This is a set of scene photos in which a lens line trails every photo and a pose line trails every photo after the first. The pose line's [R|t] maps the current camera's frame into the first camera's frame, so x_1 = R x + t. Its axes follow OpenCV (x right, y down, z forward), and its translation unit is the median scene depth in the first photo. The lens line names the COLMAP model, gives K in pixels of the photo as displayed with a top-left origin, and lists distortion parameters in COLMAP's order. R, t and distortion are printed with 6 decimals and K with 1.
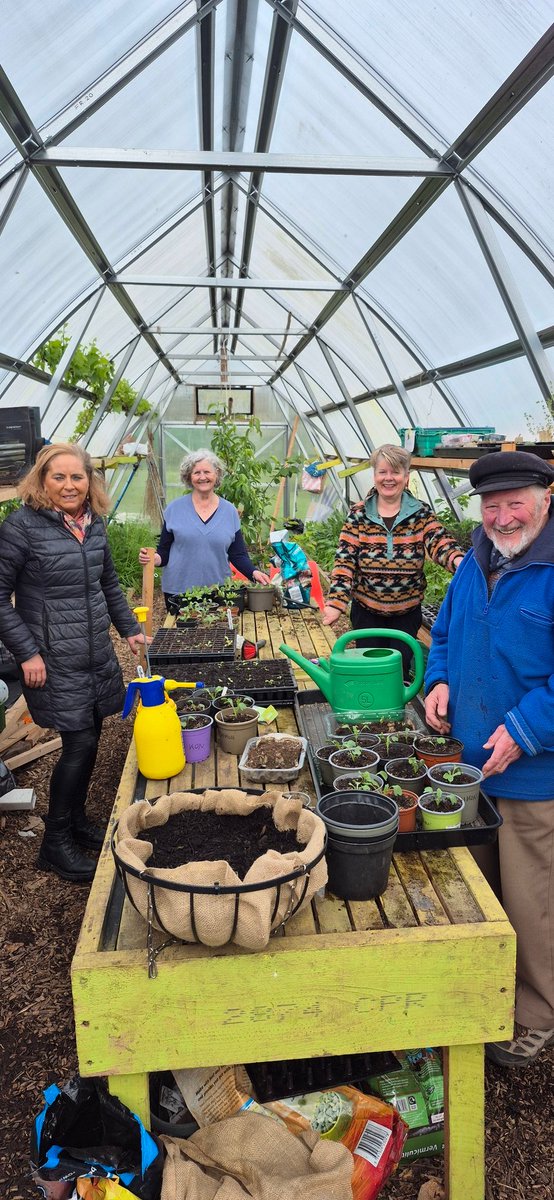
lens RADIAL K [[794.3, 0, 284.4], [0, 794.3, 594.0], [0, 0, 1]] dist [0.018724, -0.031890]
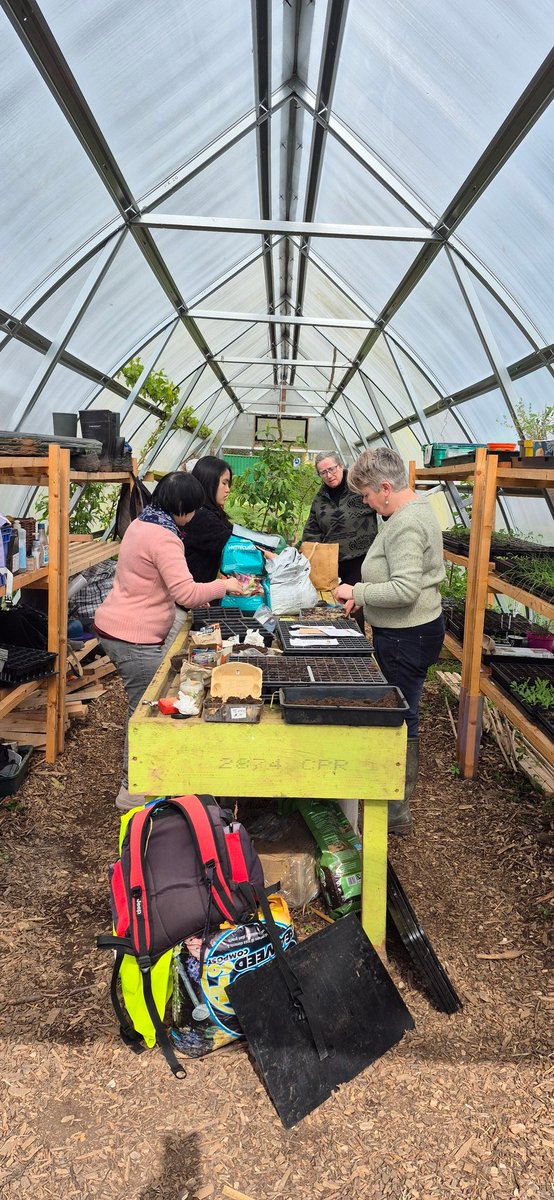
lens RADIAL K [[794.3, 0, 282.3], [0, 794.3, 606.9], [0, 0, 1]] dist [0.018724, -0.031890]
pose [[0.995675, 0.057870, -0.072683, 0.065055], [-0.060267, 0.997694, -0.031230, 0.113995], [0.070708, 0.035476, 0.996866, -0.262735]]
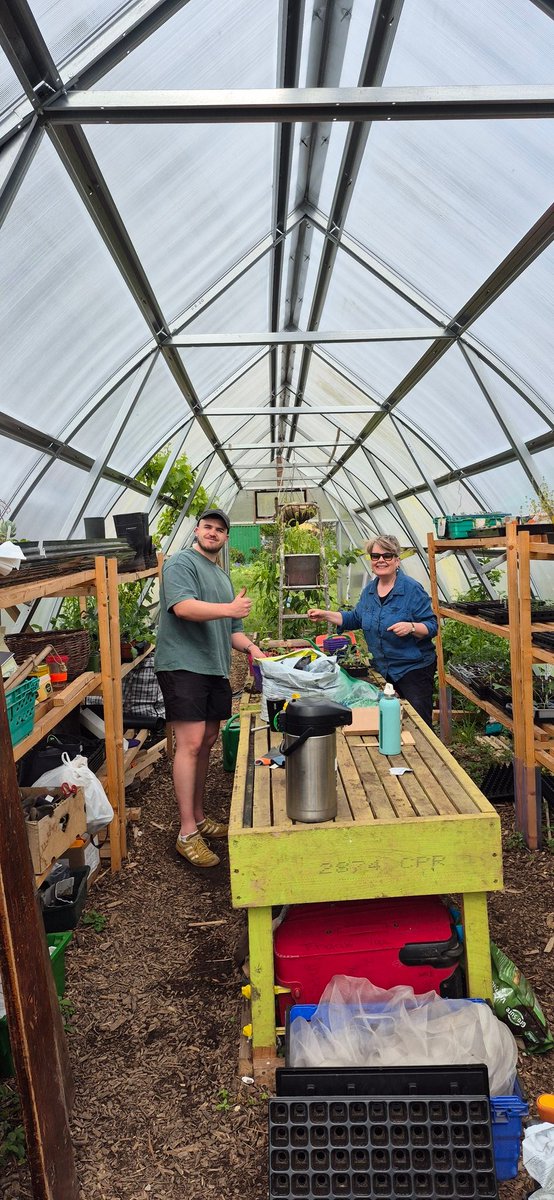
lens RADIAL K [[794.3, 0, 279.7], [0, 794.3, 597.8], [0, 0, 1]] dist [0.018724, -0.031890]
pose [[0.997078, -0.031187, -0.069737, -0.011744], [0.022731, 0.992644, -0.118916, 0.075525], [0.072933, 0.116983, 0.990452, -0.300997]]
